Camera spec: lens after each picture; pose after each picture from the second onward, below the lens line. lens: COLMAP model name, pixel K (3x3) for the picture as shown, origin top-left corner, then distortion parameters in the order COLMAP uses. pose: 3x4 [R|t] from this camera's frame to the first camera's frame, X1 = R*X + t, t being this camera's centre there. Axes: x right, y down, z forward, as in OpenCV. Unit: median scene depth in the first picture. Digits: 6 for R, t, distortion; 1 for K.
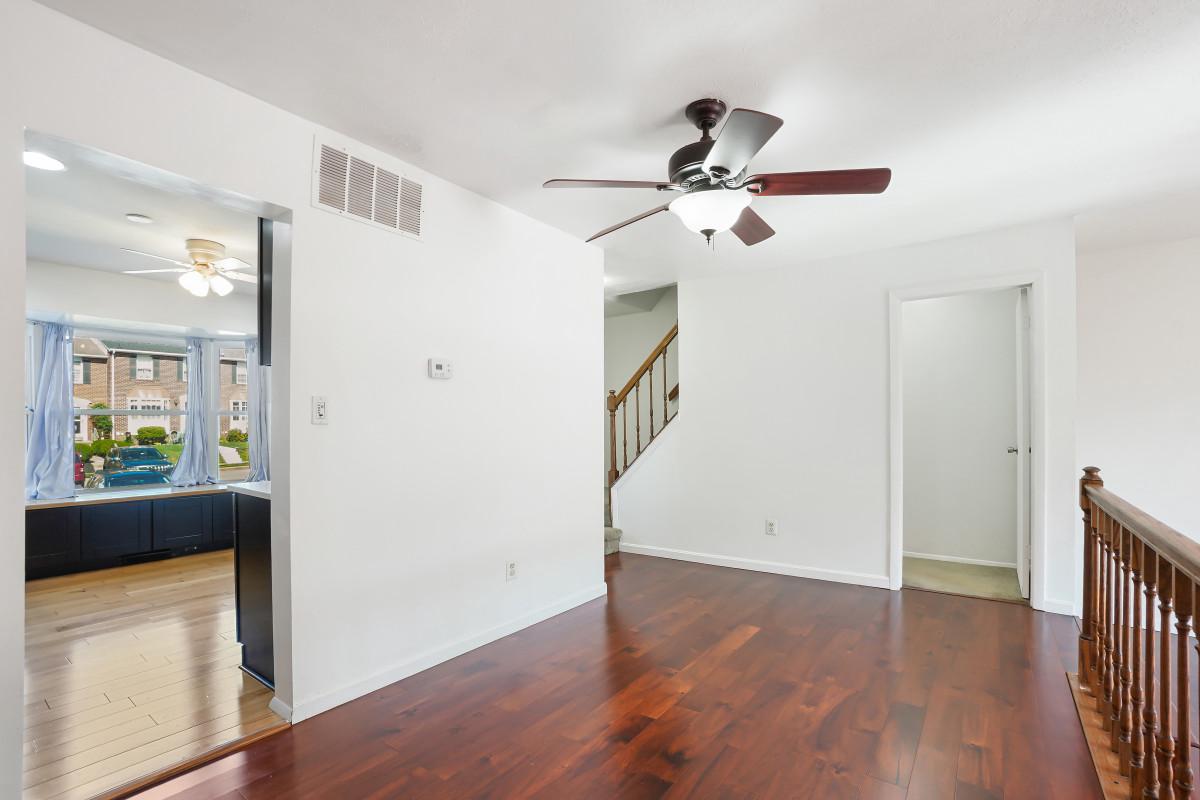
lens RADIAL K [[534.7, 0, 618.3], [0, 534.7, 397.5], [0, 0, 1]] dist [-0.000896, -0.000028]
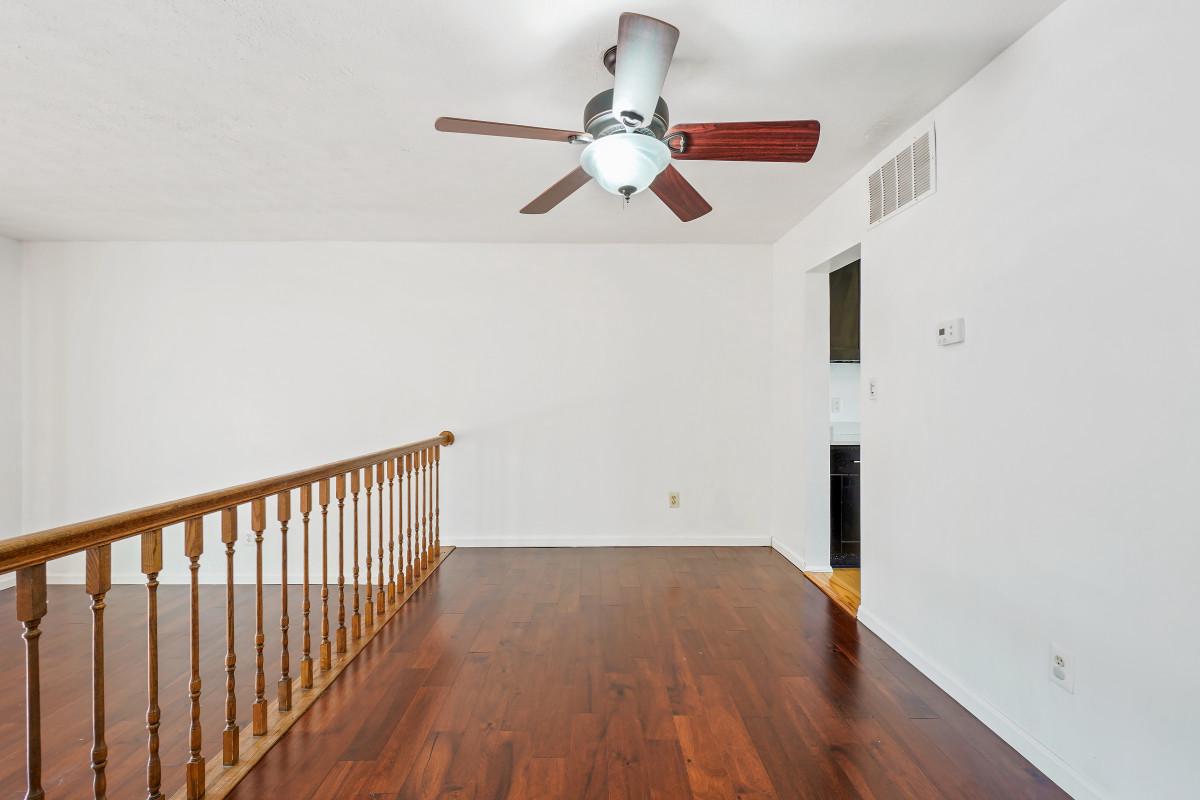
lens RADIAL K [[534.7, 0, 618.3], [0, 534.7, 397.5], [0, 0, 1]] dist [-0.000896, -0.000028]
pose [[-0.790788, 0.002275, -0.612086, 0.653797], [0.033243, 0.998677, -0.039237, 0.066987], [0.611187, -0.051376, -0.789817, 1.546410]]
